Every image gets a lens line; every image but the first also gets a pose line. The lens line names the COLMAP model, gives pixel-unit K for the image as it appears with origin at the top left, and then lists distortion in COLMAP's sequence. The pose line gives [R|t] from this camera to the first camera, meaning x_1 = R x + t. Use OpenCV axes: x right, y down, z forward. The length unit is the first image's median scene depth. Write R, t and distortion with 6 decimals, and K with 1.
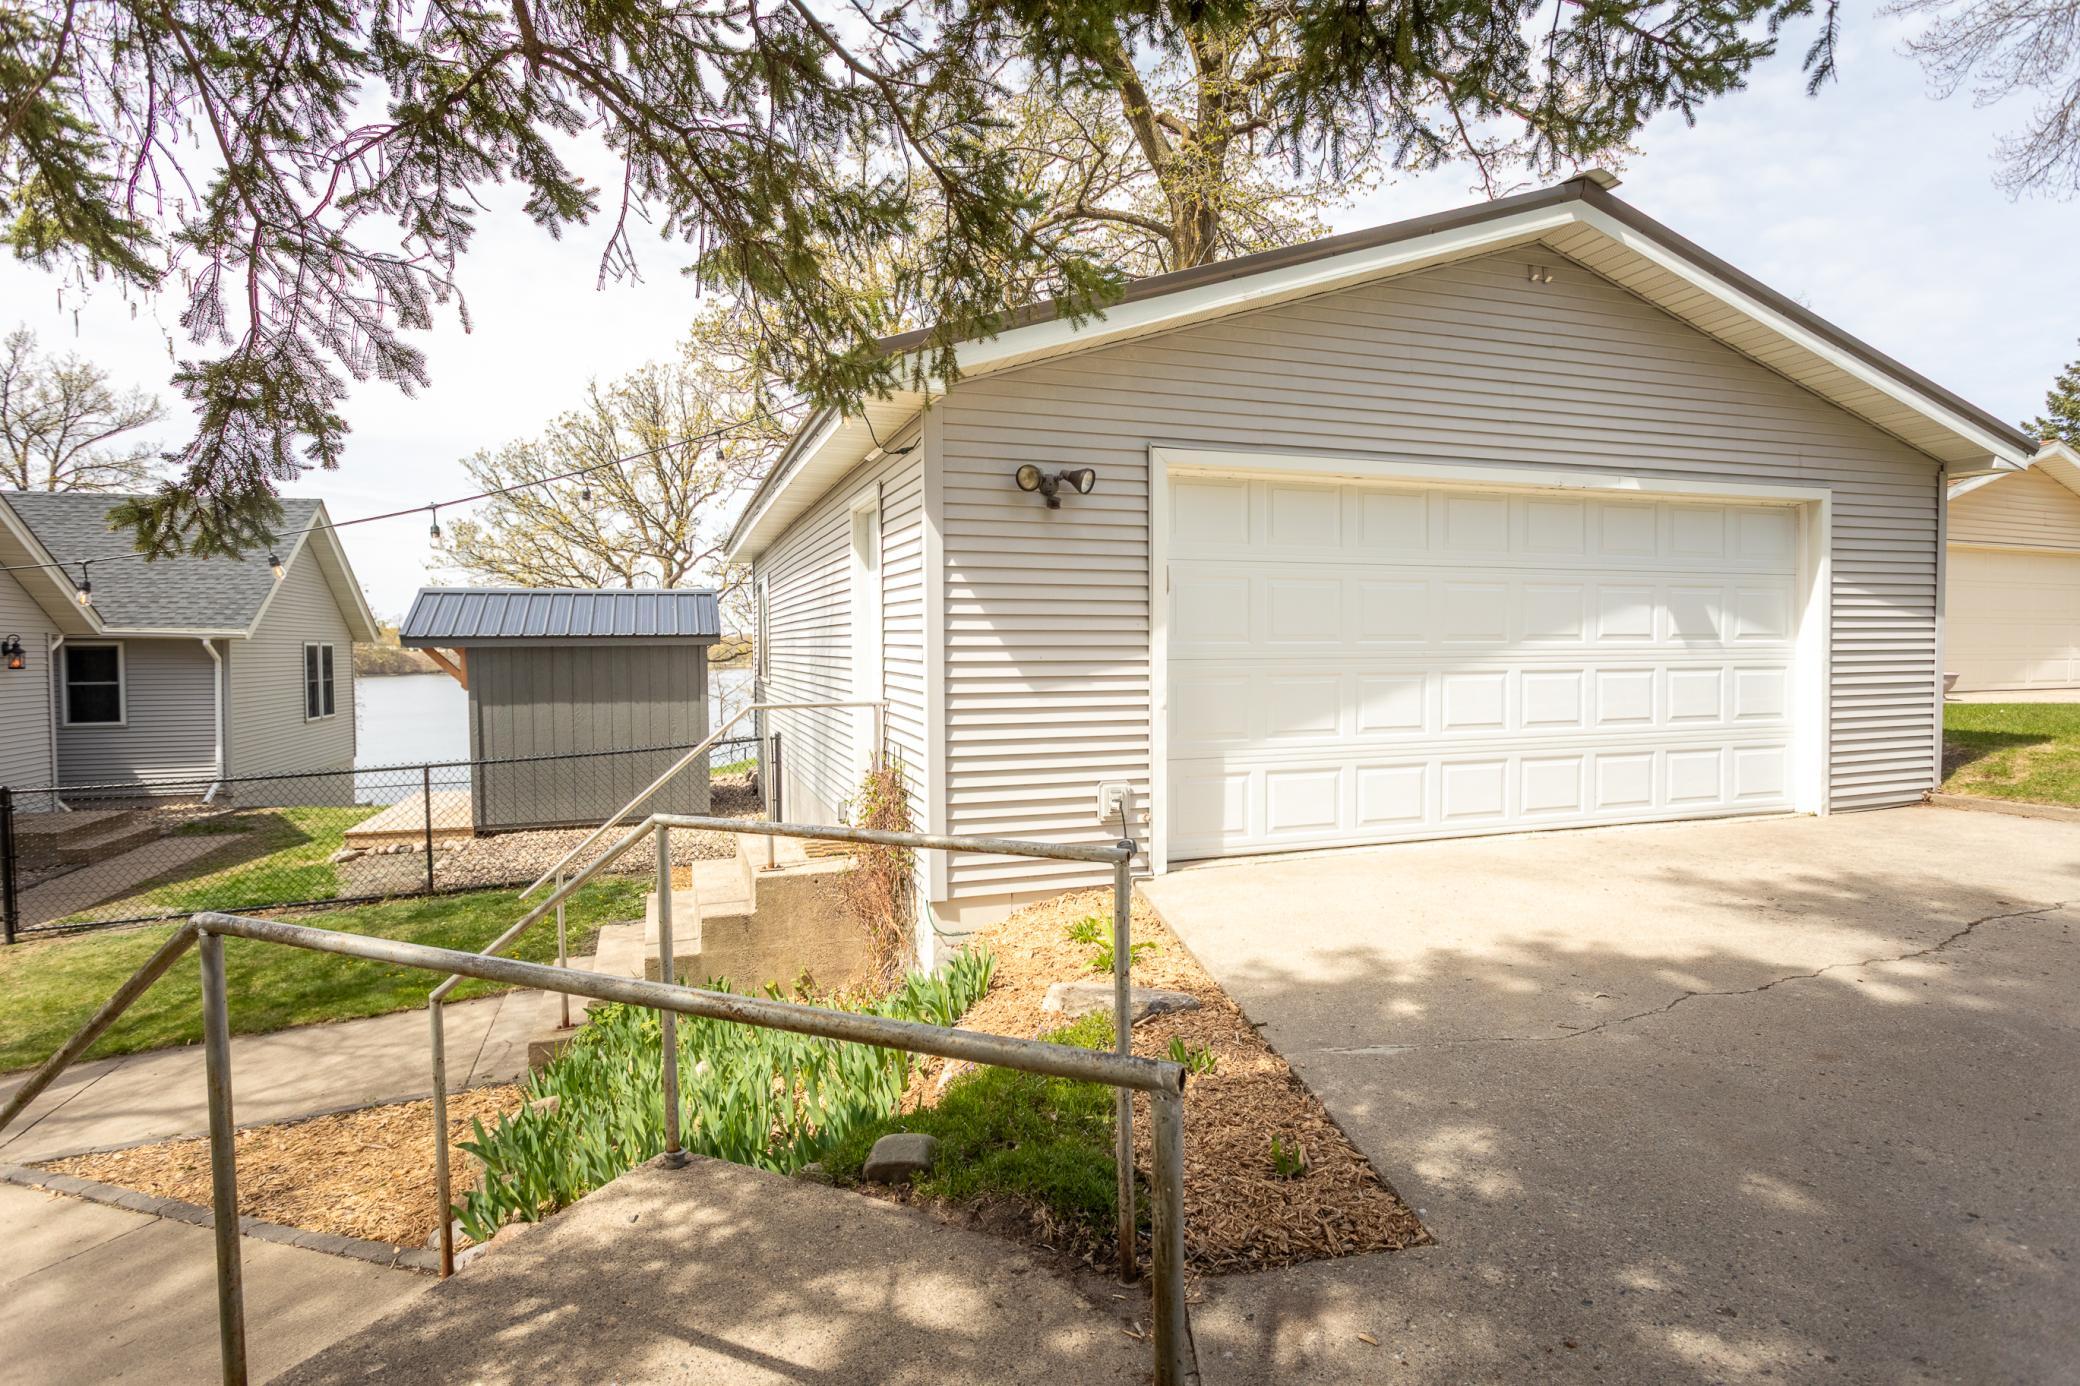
lens RADIAL K [[1025.9, 0, 1029.9], [0, 1025.9, 659.5], [0, 0, 1]] dist [0.001037, 0.000095]
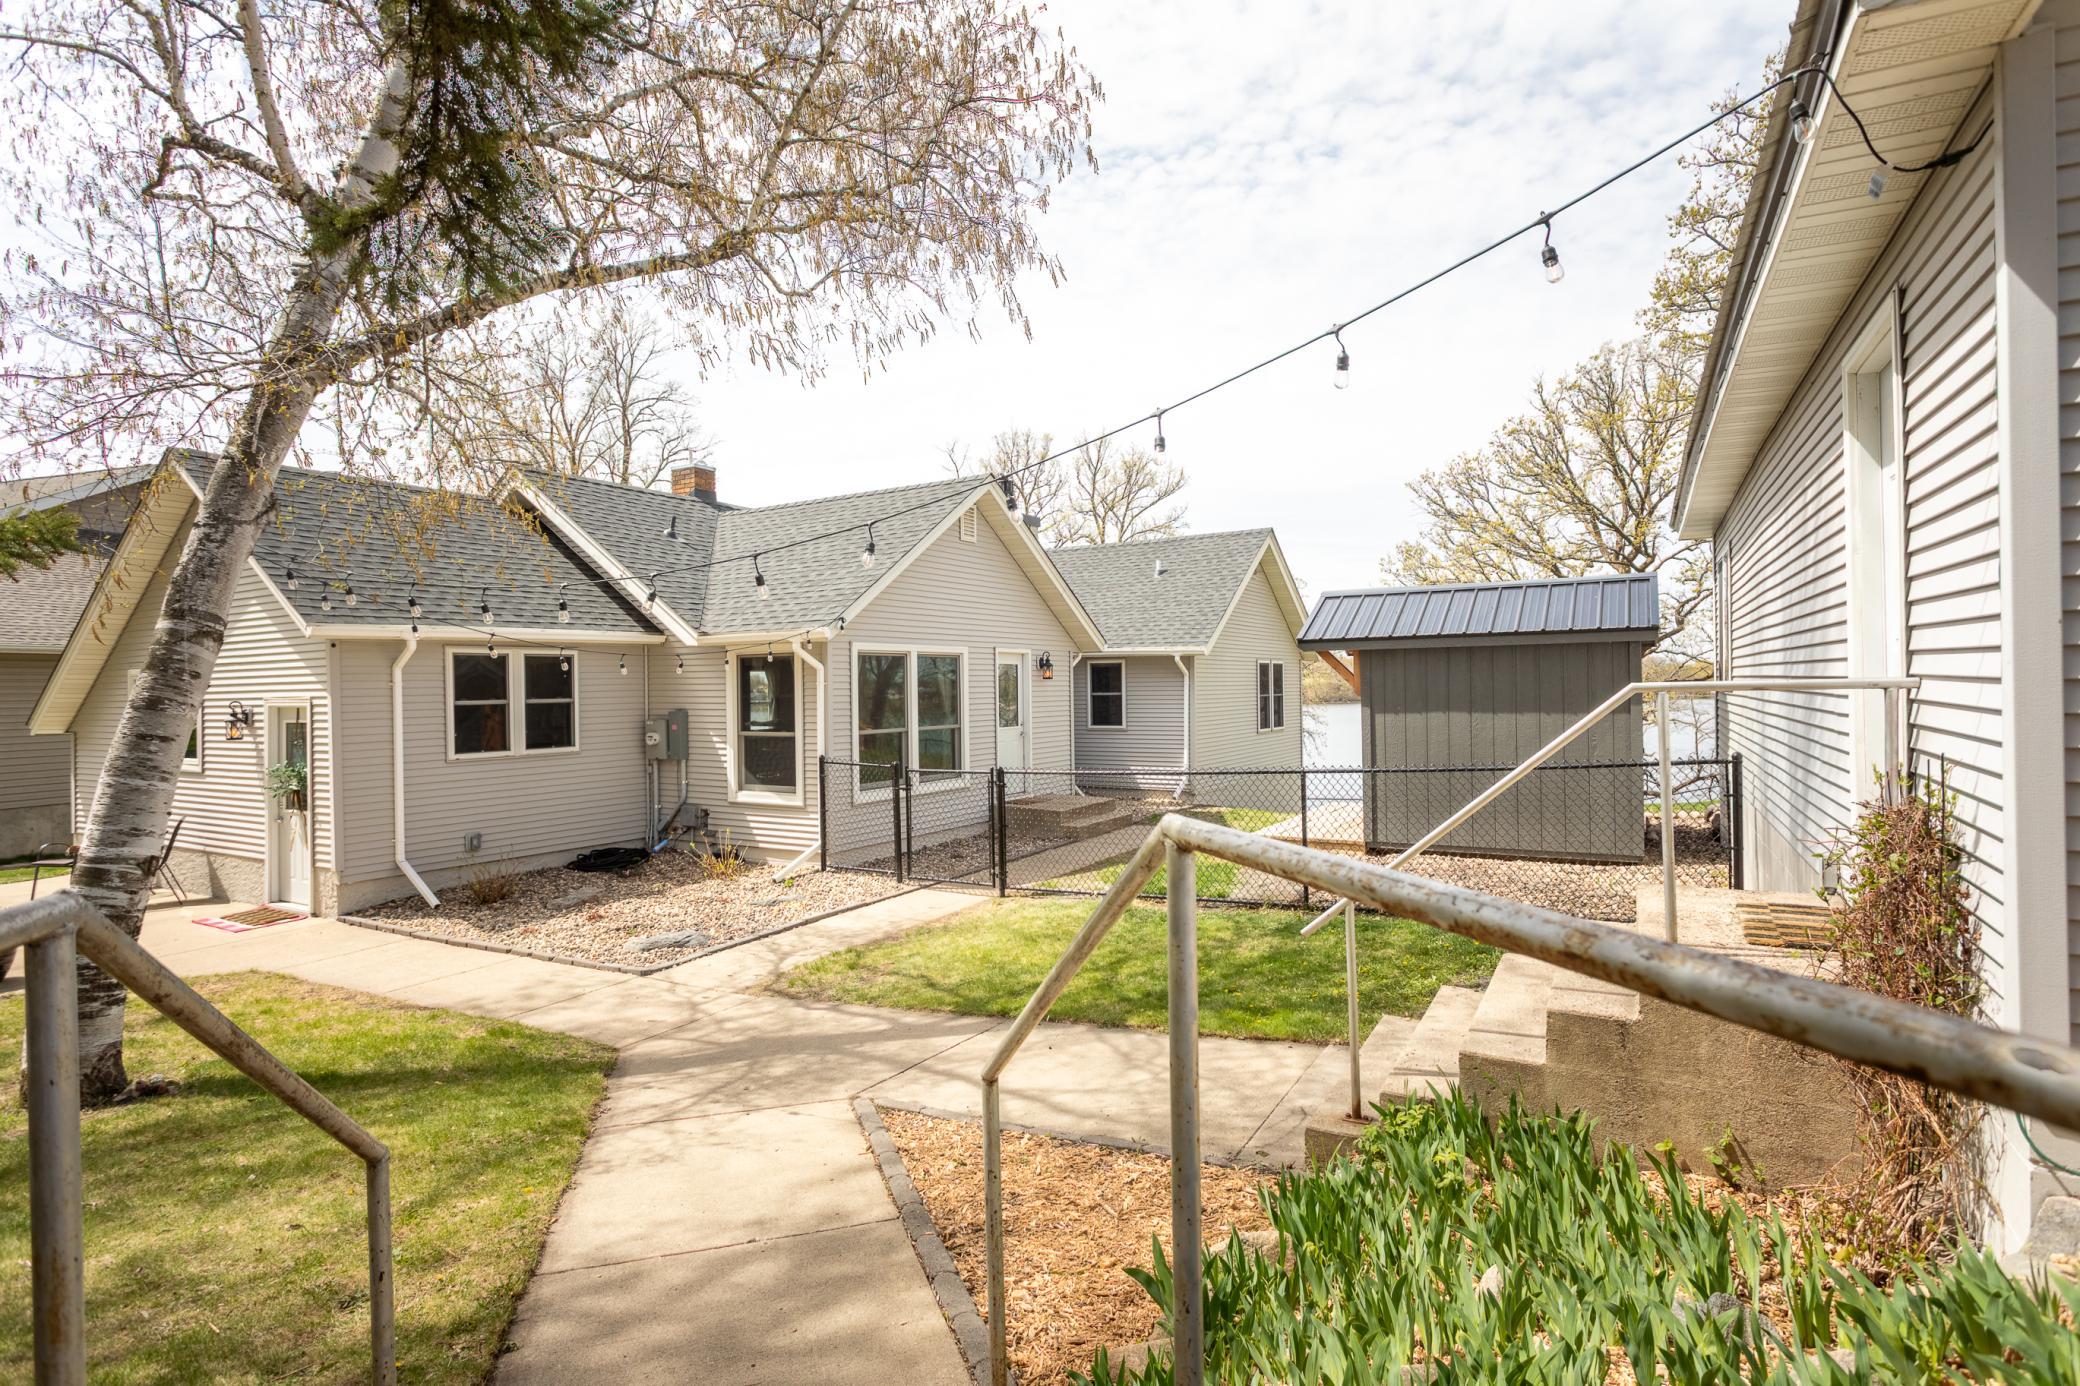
lens RADIAL K [[1088.8, 0, 1040.0], [0, 1088.8, 693.0], [0, 0, 1]] dist [-0.002853, 0.002844]
pose [[0.672197, 0.003382, -0.740365, -0.009092], [0.004743, 0.999949, 0.008875, 0.014541], [0.740357, -0.009477, 0.672147, 0.099280]]
